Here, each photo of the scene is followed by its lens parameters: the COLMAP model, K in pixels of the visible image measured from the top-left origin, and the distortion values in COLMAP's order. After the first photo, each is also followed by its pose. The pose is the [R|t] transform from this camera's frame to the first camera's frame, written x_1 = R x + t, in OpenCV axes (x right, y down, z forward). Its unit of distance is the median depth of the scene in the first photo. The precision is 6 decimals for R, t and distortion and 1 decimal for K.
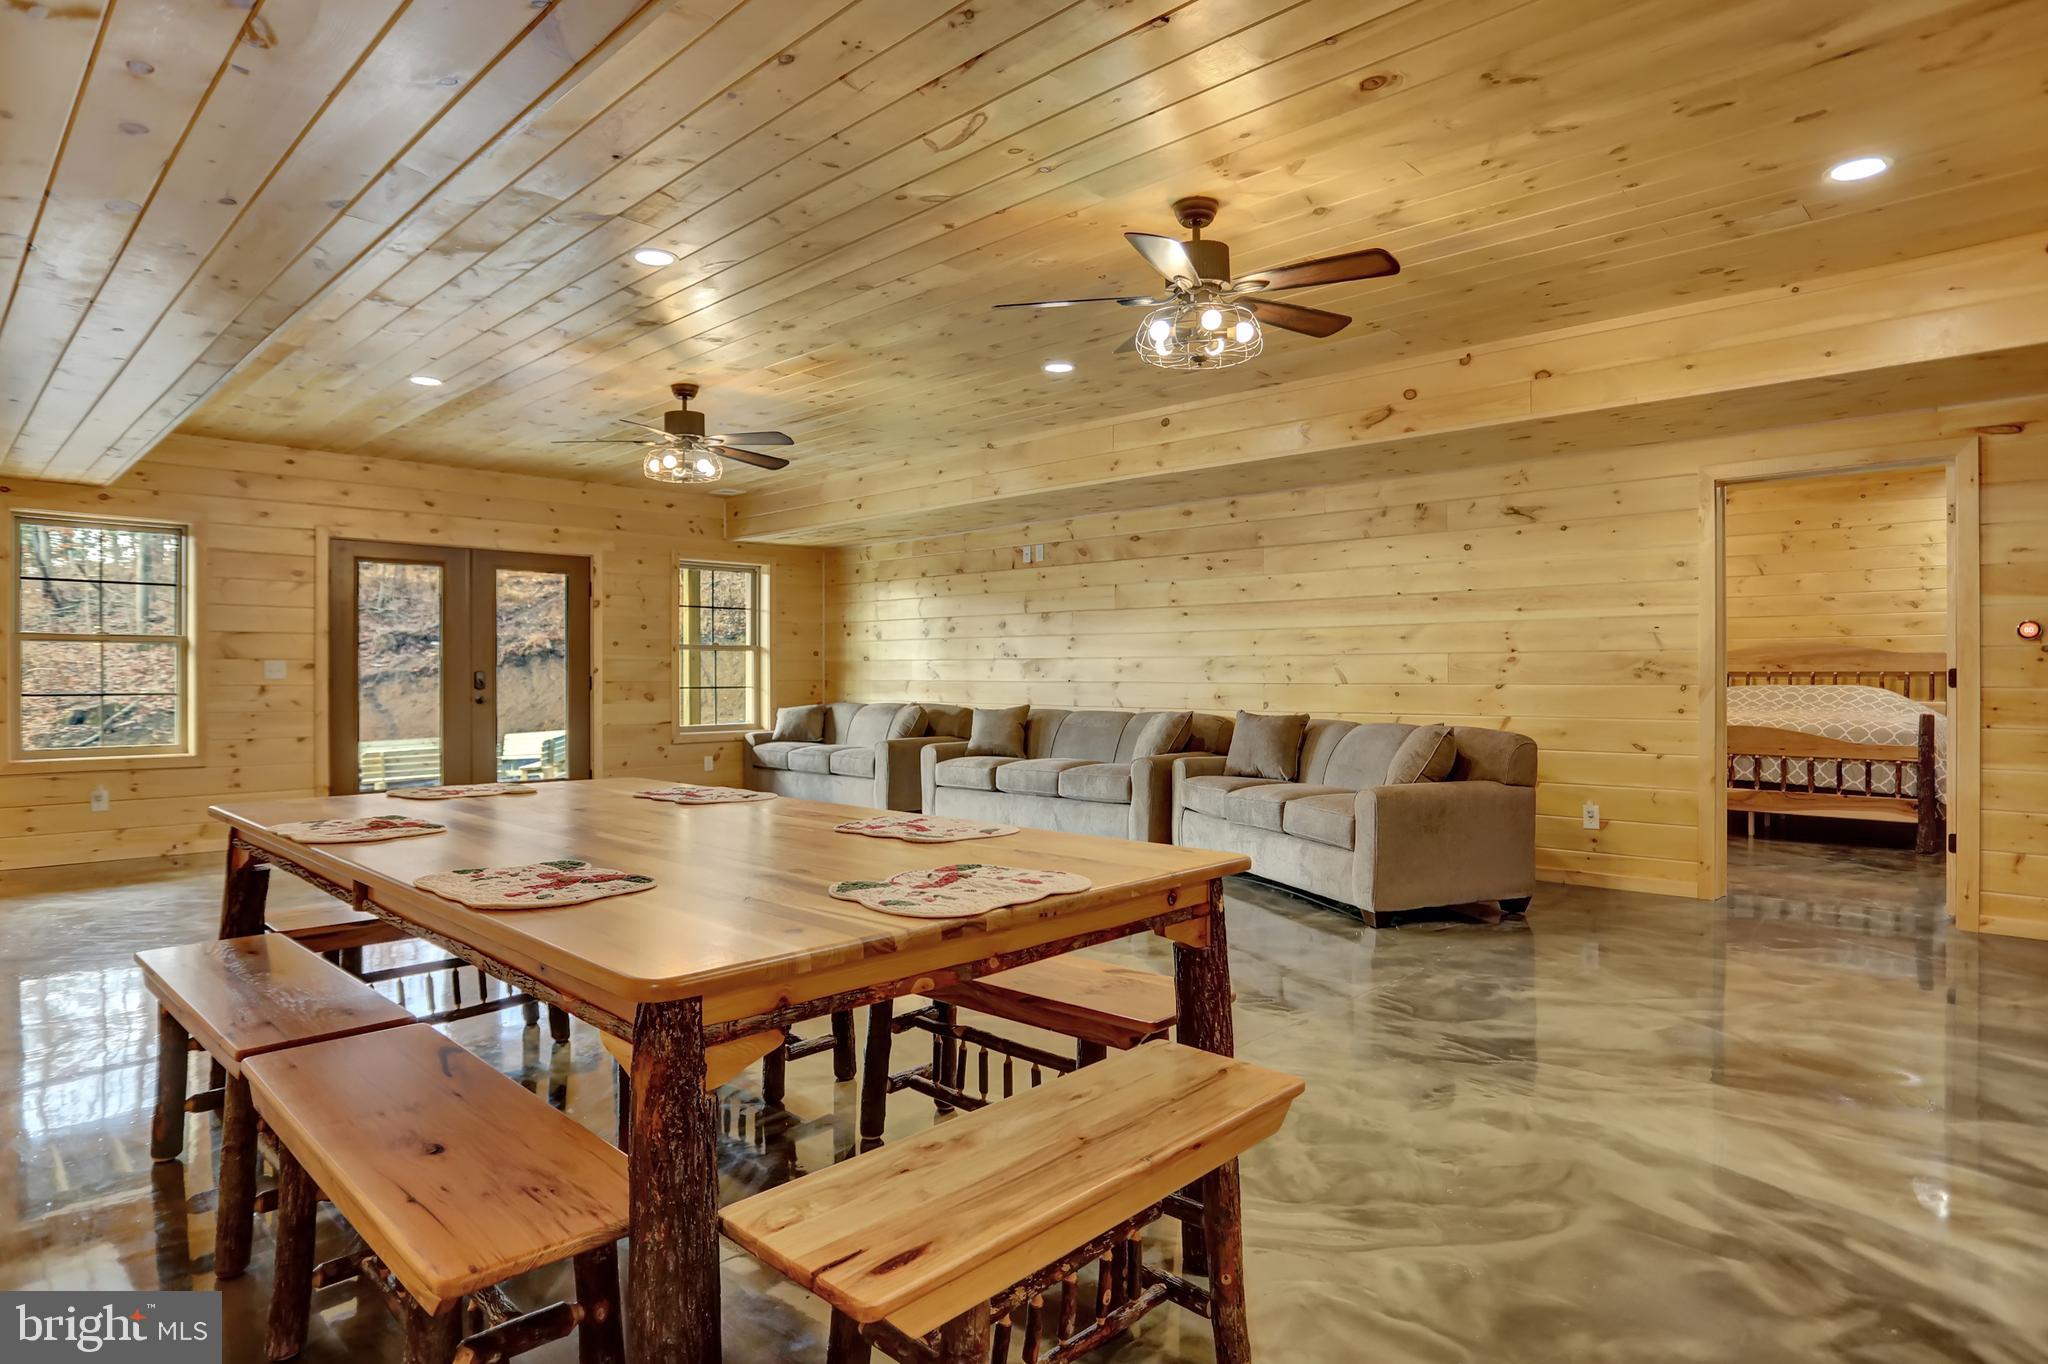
lens RADIAL K [[1164.8, 0, 1024.0], [0, 1164.8, 682.0], [0, 0, 1]] dist [-0.003035, 0.000102]
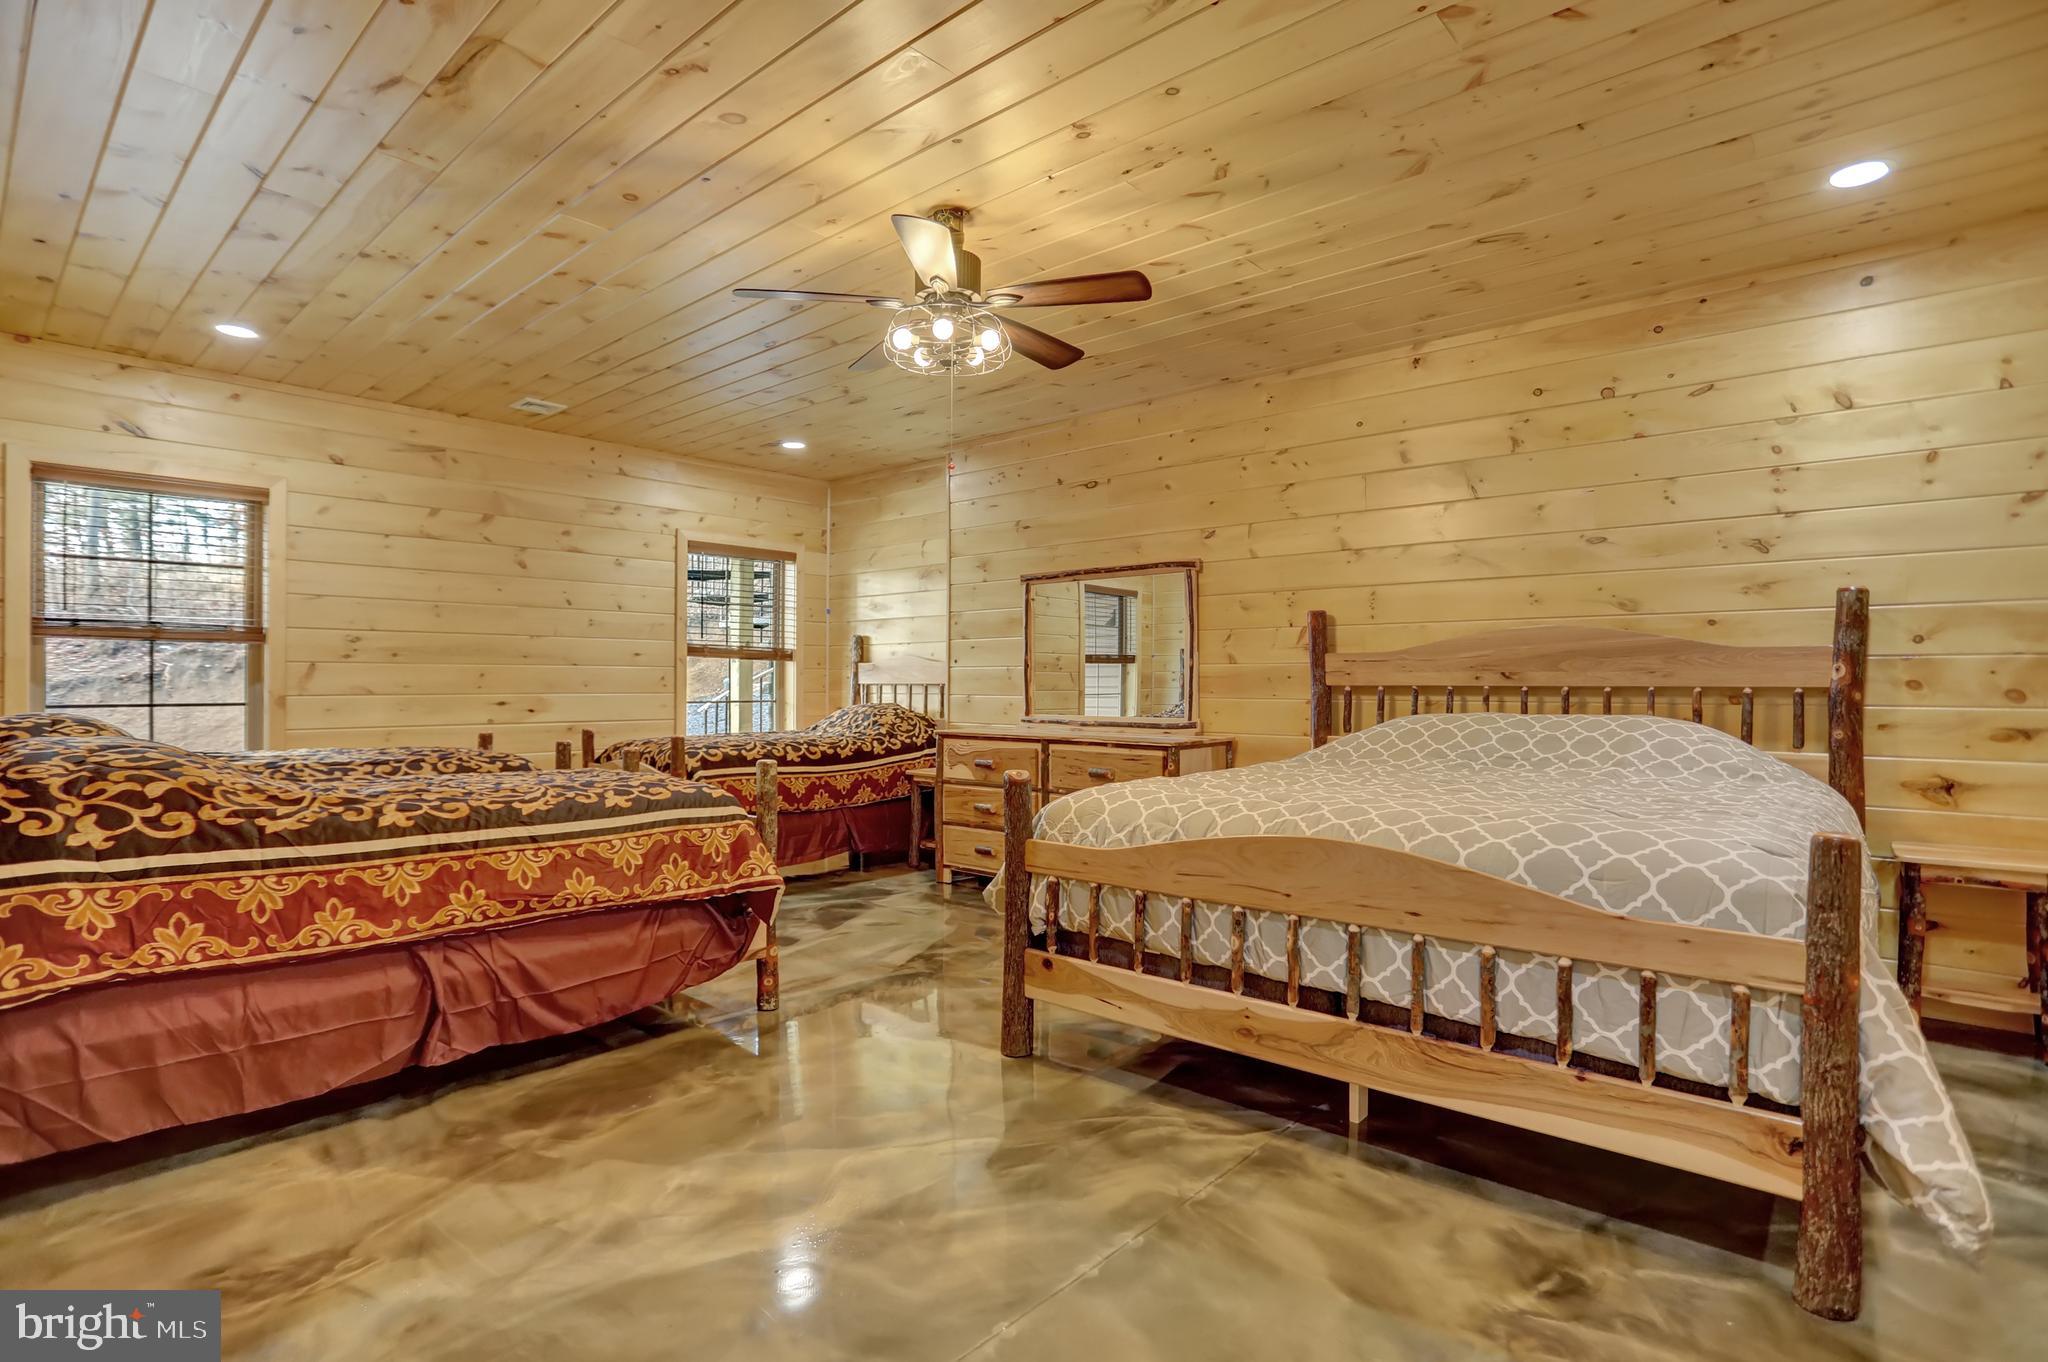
lens RADIAL K [[993.4, 0, 1024.0], [0, 993.4, 681.0], [0, 0, 1]] dist [-0.062201, 0.024754]
pose [[0.999712, 0.005023, 0.023468, 0.459173], [-0.004825, 0.999953, -0.008467, -0.006780], [-0.023509, 0.008351, 0.999689, 0.618314]]
